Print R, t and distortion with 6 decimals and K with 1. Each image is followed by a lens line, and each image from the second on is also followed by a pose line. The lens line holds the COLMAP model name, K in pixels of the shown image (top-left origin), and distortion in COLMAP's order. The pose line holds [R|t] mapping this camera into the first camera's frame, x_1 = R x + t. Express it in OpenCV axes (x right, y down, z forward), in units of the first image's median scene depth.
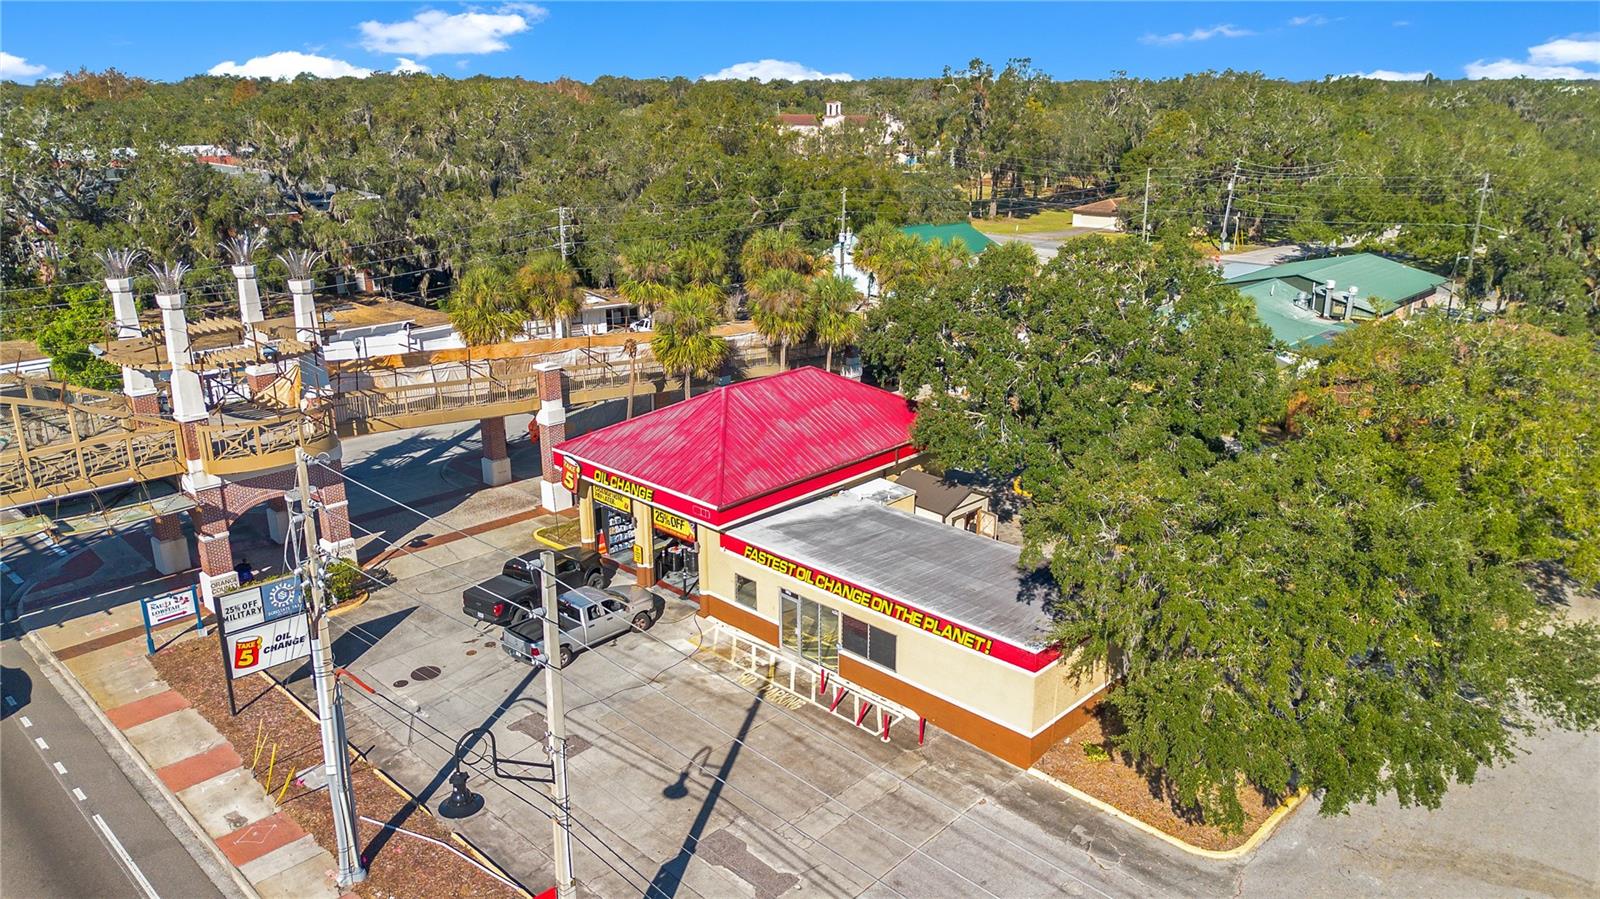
lens RADIAL K [[1131.1, 0, 803.8], [0, 1131.1, 437.8], [0, 0, 1]] dist [0.105176, -0.117088]
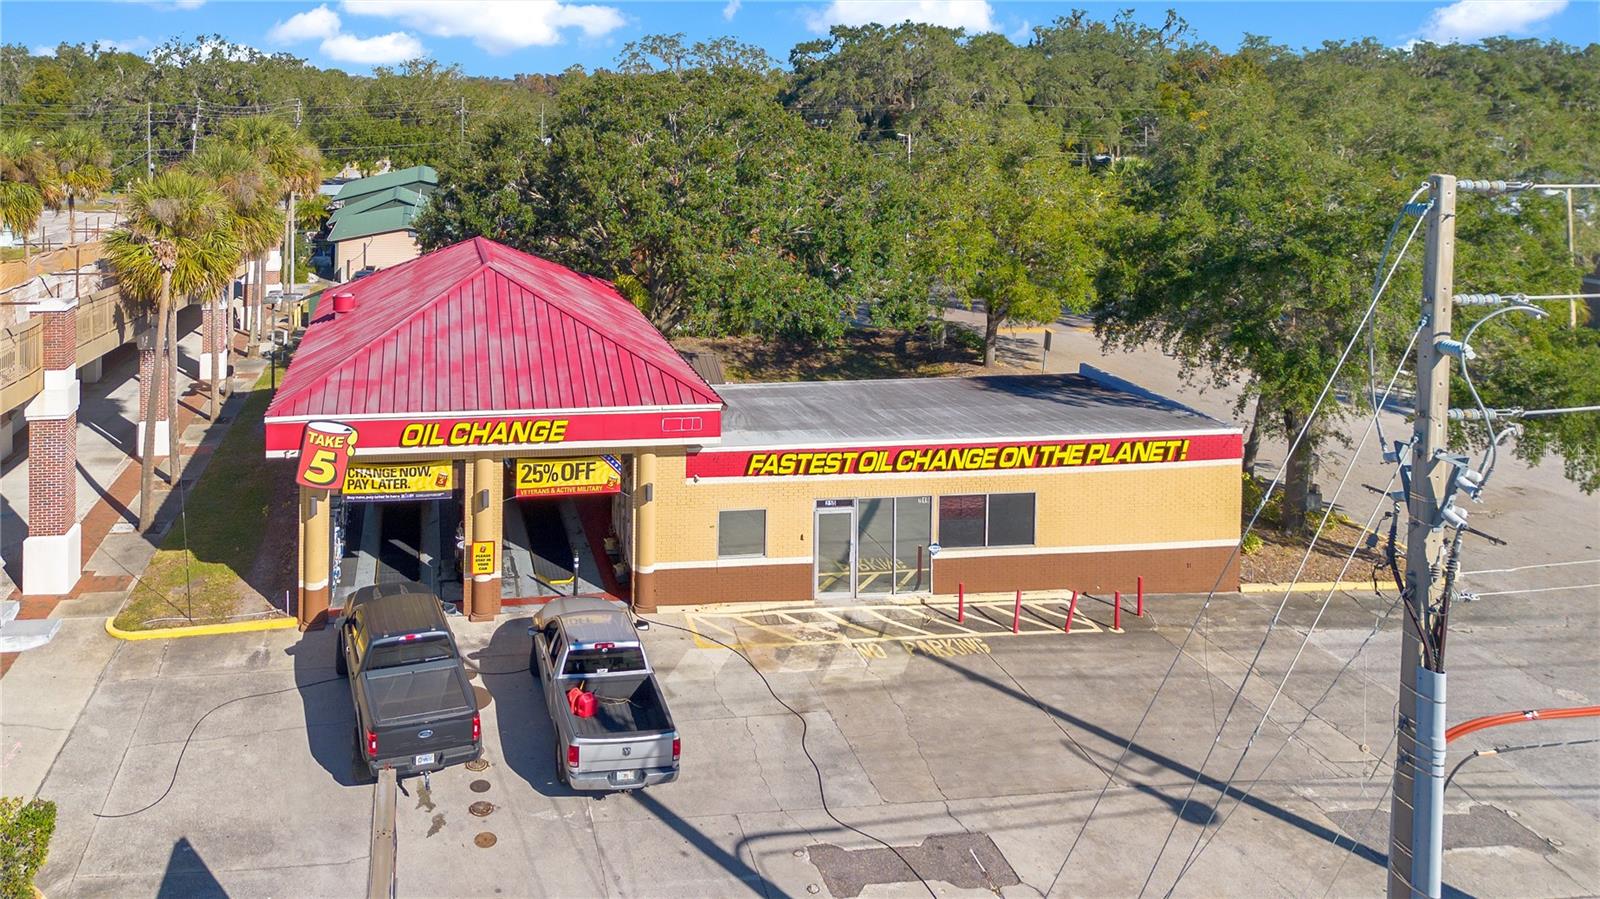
lens RADIAL K [[1152.5, 0, 547.6], [0, 1152.5, 165.3], [0, 0, 1]] dist [0.030803, -0.005015]
pose [[0.652413, -0.056152, 0.755781, -0.596761], [0.228214, 0.965519, -0.125267, -0.008206], [-0.722687, 0.254206, 0.642731, 0.600797]]
